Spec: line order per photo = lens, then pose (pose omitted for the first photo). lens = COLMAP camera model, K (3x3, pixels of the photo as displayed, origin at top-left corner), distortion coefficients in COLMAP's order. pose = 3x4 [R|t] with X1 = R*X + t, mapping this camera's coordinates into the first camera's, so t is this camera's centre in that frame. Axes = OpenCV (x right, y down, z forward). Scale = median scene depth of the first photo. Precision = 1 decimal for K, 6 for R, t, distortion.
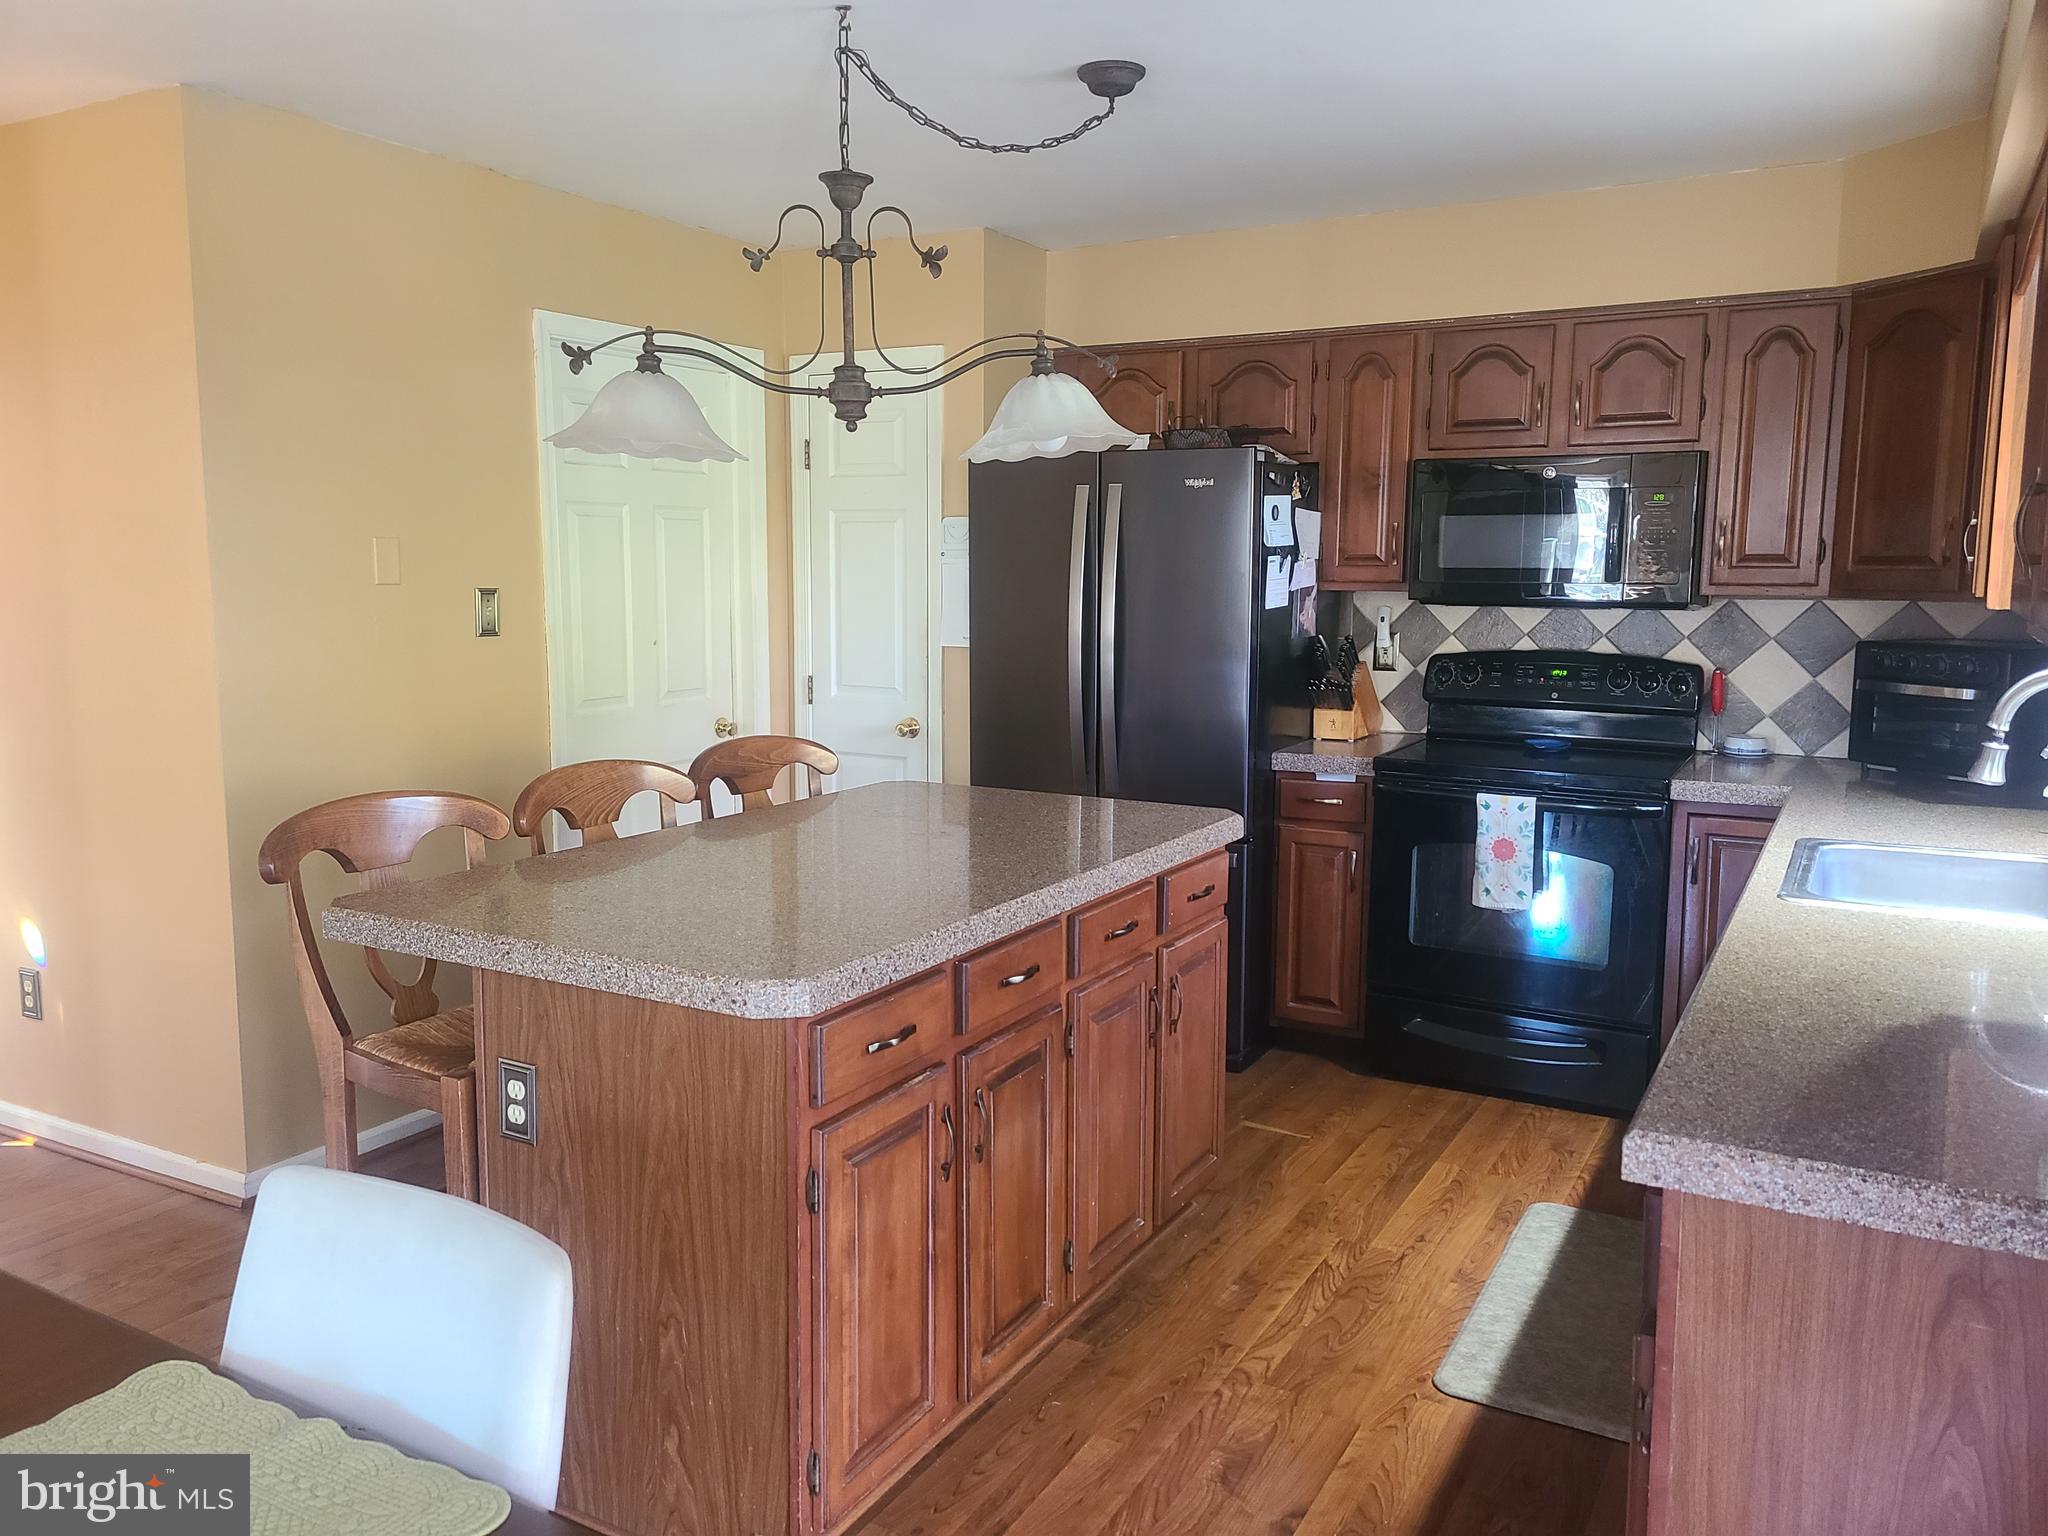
lens RADIAL K [[1529.8, 0, 1021.0], [0, 1529.8, 764.1], [0, 0, 1]] dist [0.050450, -0.011723]
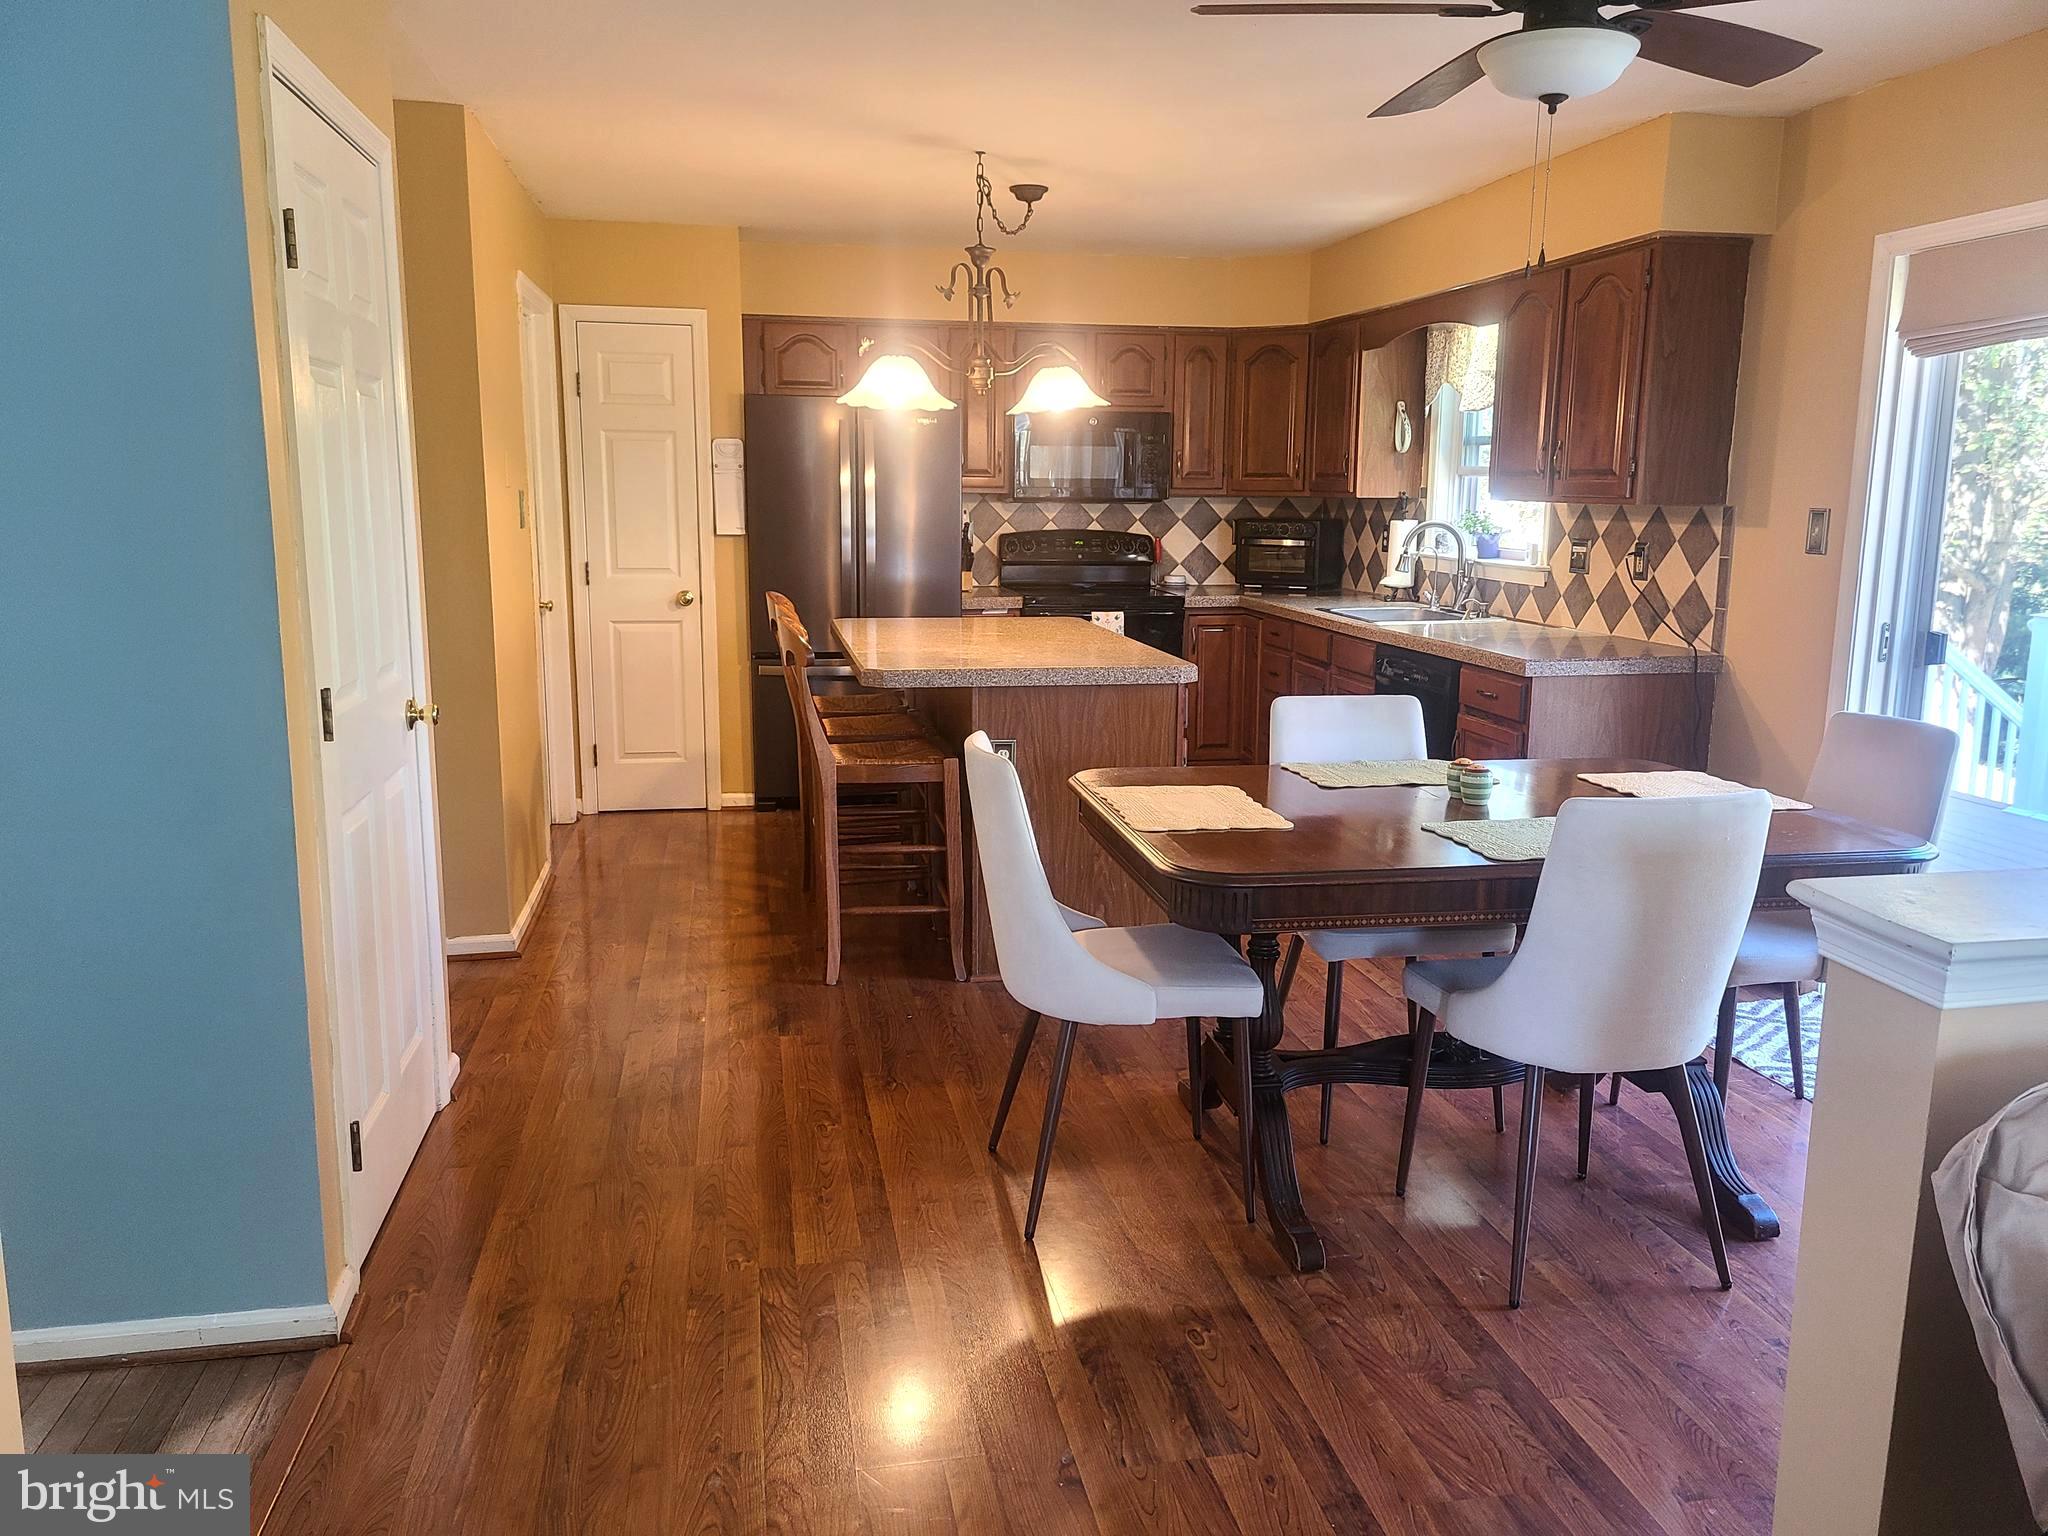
lens RADIAL K [[1529.8, 0, 1036.0], [0, 1529.8, 765.1], [0, 0, 1]] dist [0.050450, -0.011723]
pose [[0.760387, -0.117467, 0.638759, -1.121272], [0.082686, 0.993014, 0.084184, 0.052287], [-0.644186, -0.011196, 0.764787, -0.341794]]
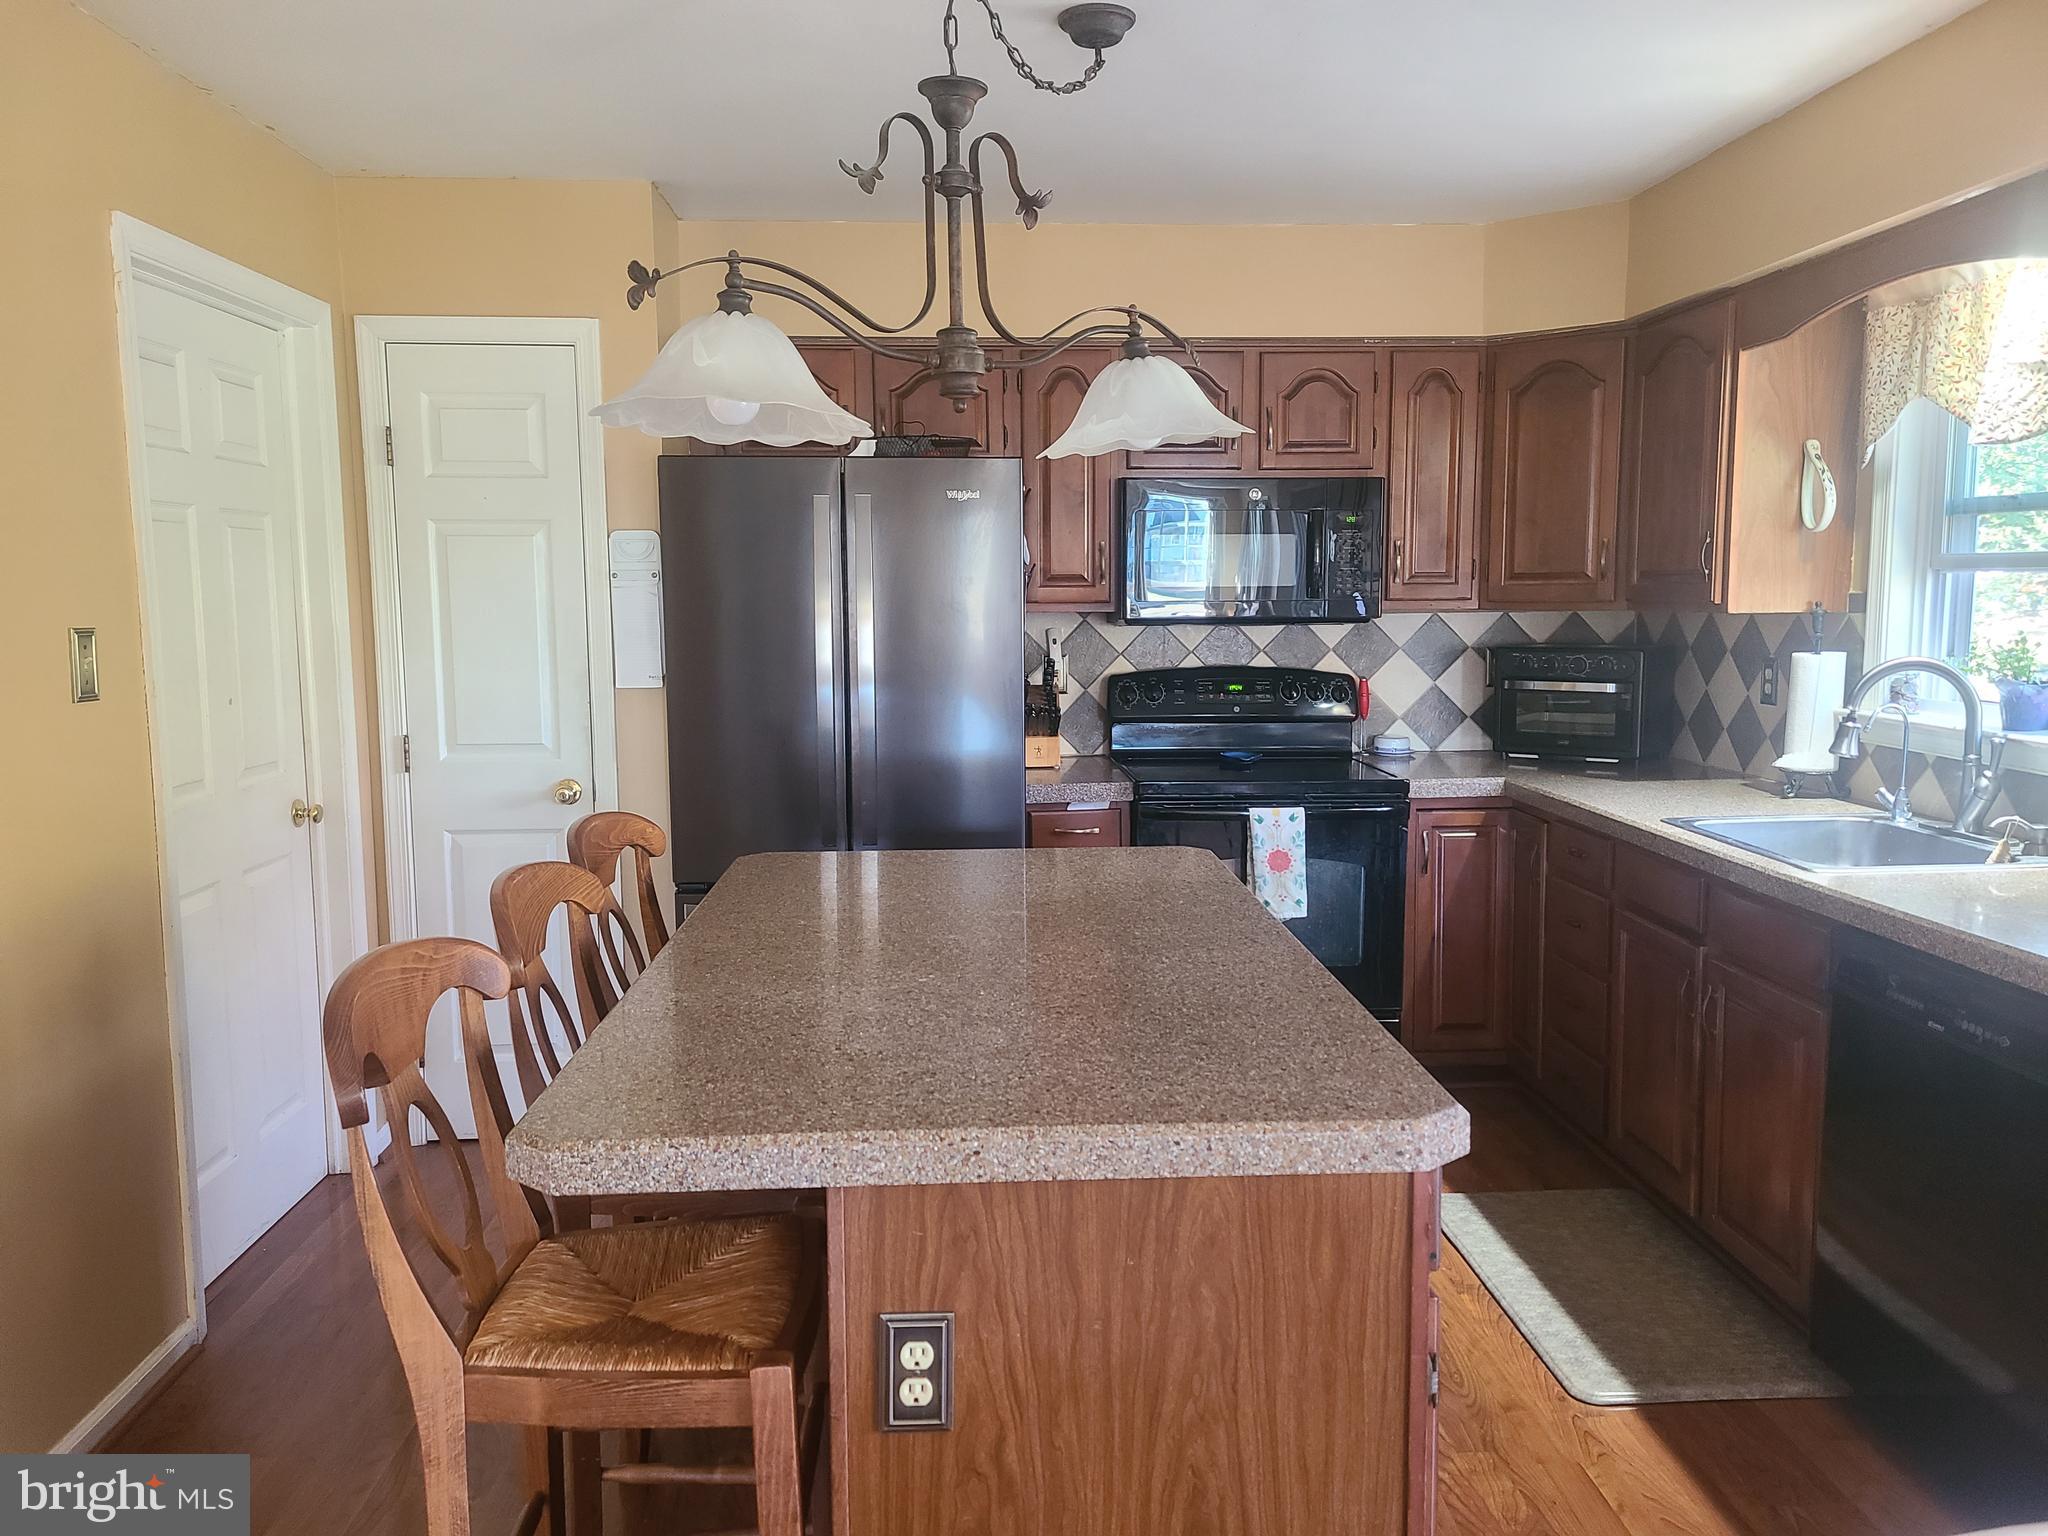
lens RADIAL K [[1529.8, 0, 1039.8], [0, 1529.8, 766.6], [0, 0, 1]] dist [0.050450, -0.011723]
pose [[0.839408, -0.072931, 0.538587, -0.471200], [0.082517, 0.996569, 0.006341, -0.034253], [-0.537202, 0.039120, 0.842546, 0.294896]]
